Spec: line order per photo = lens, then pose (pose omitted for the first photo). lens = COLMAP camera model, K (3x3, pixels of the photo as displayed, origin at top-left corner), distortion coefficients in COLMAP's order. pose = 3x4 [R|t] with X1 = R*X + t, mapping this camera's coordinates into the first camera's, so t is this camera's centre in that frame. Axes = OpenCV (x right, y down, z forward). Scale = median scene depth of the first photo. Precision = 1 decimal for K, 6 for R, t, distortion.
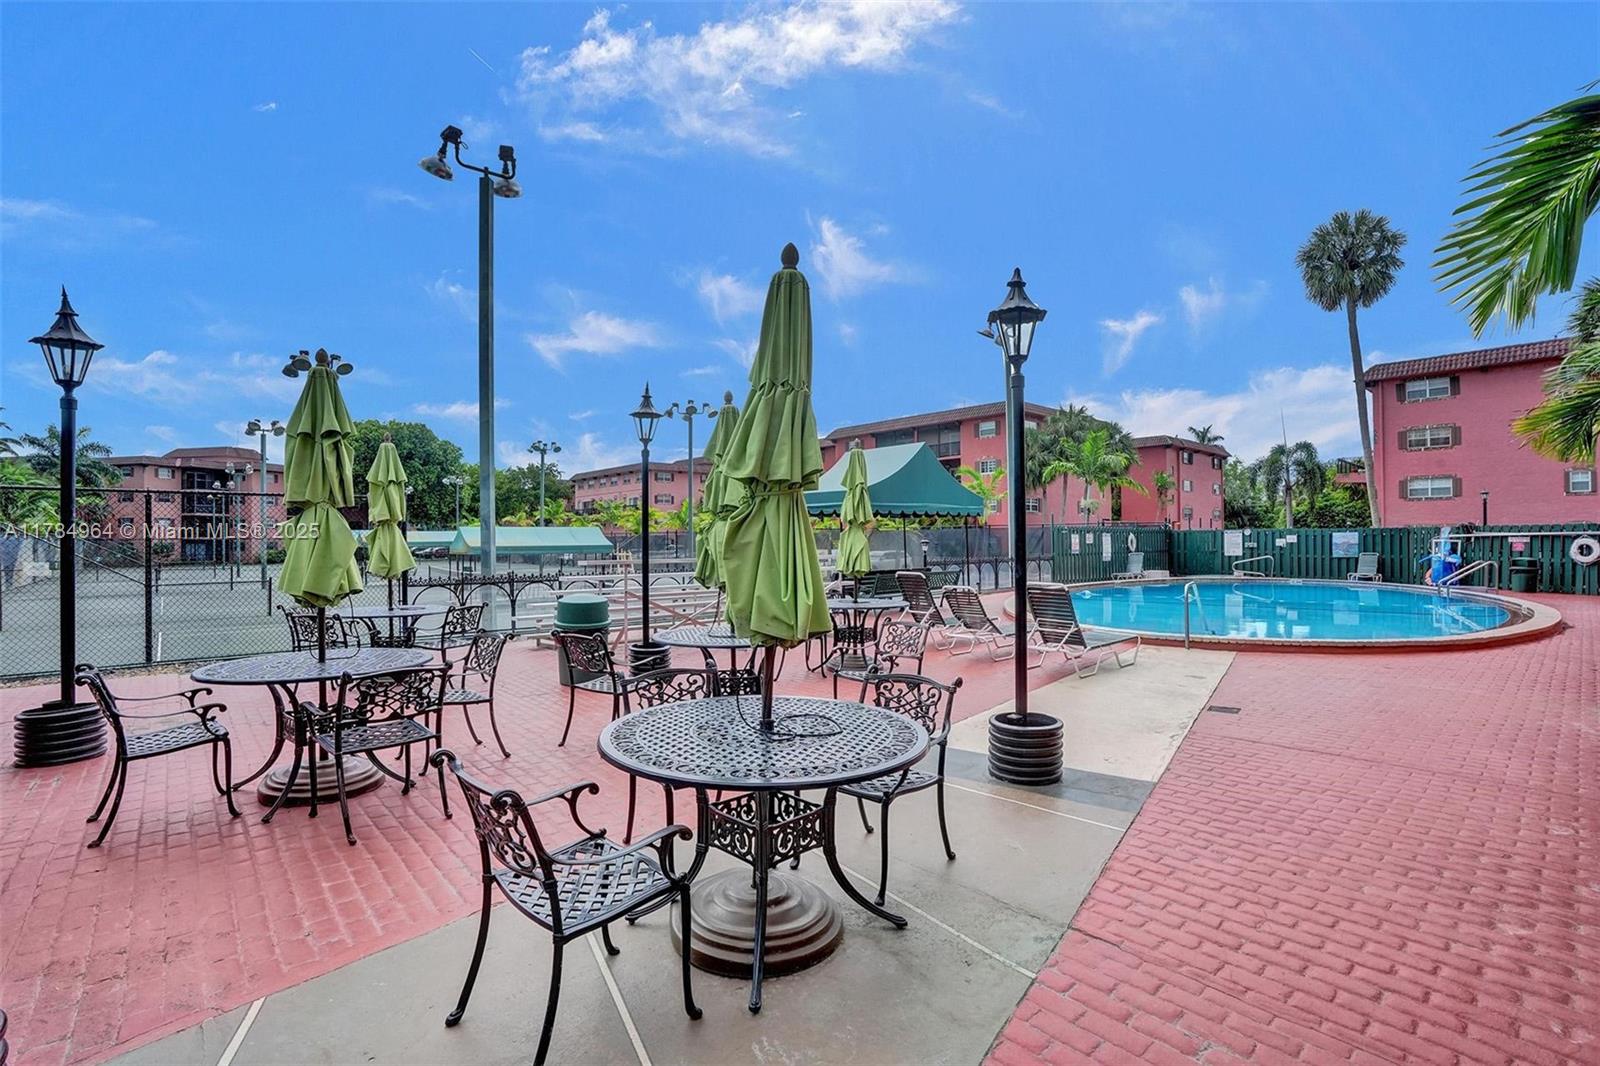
lens RADIAL K [[735.1, 0, 807.5], [0, 735.1, 532.1], [0, 0, 1]] dist [-0.071775, 0.026256]
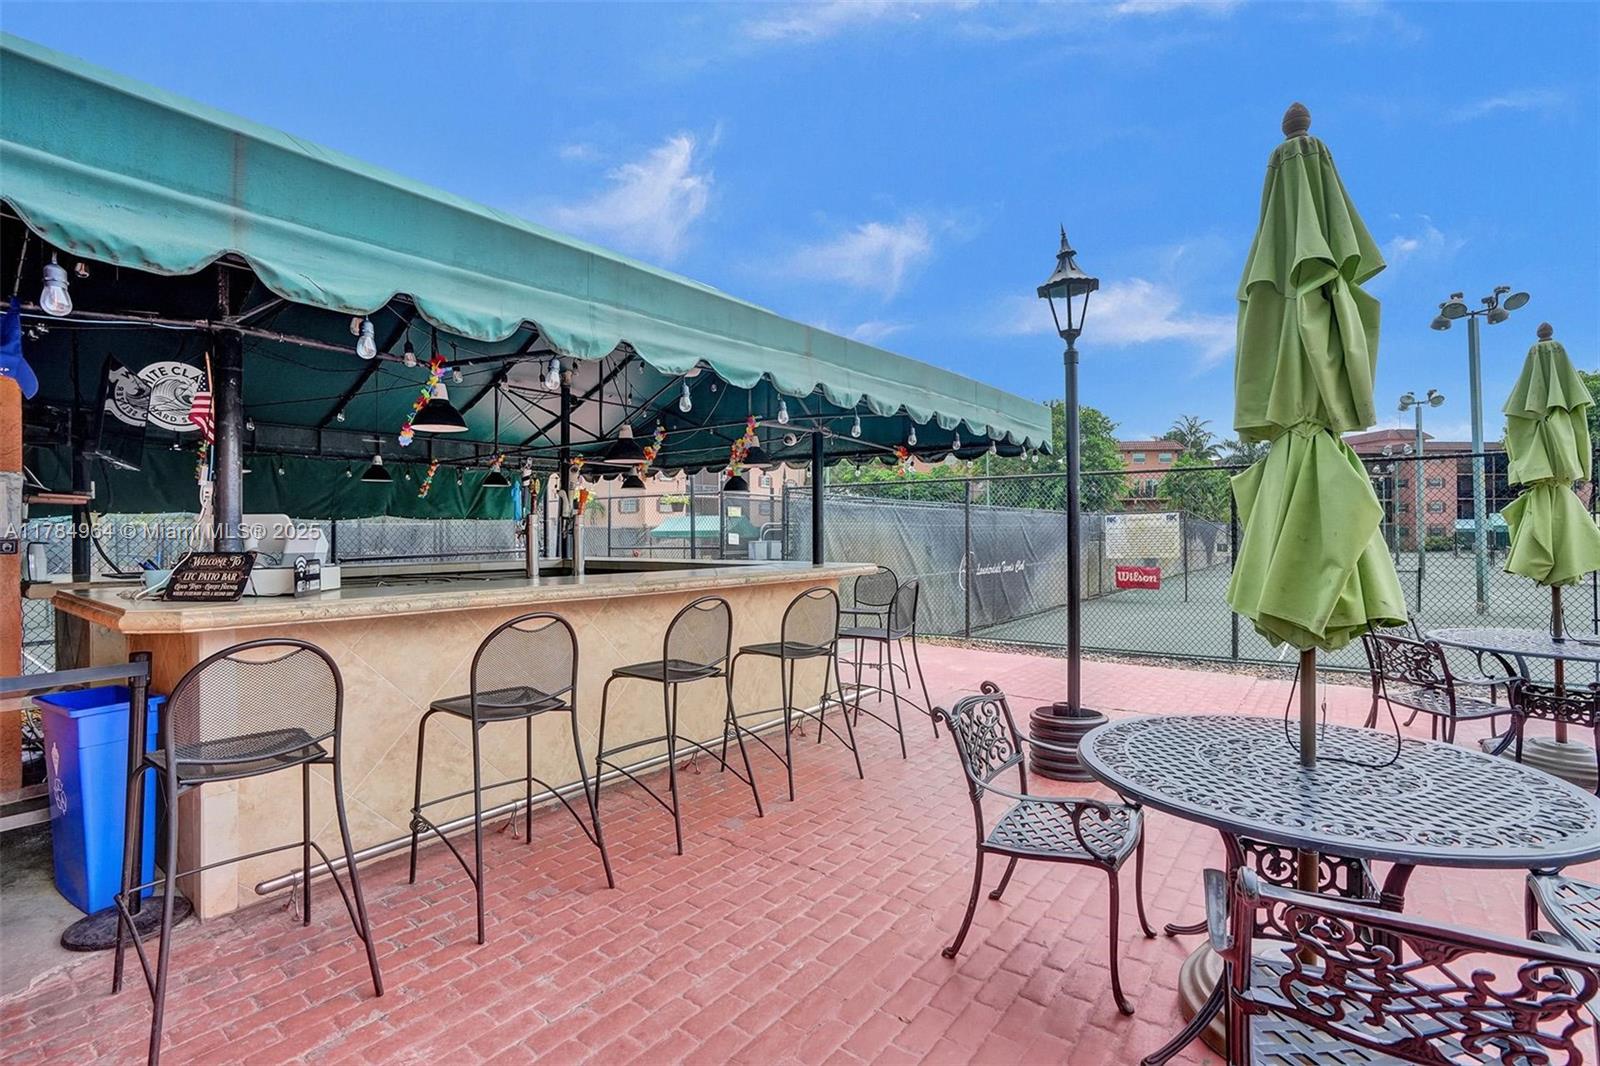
lens RADIAL K [[735.1, 0, 807.5], [0, 735.1, 532.1], [0, 0, 1]] dist [-0.071775, 0.026256]
pose [[0.187876, 0.004975, -0.982180, -0.154919], [0.013658, 0.999877, 0.007677, 0.011184], [0.982098, -0.014857, 0.187785, 0.325947]]
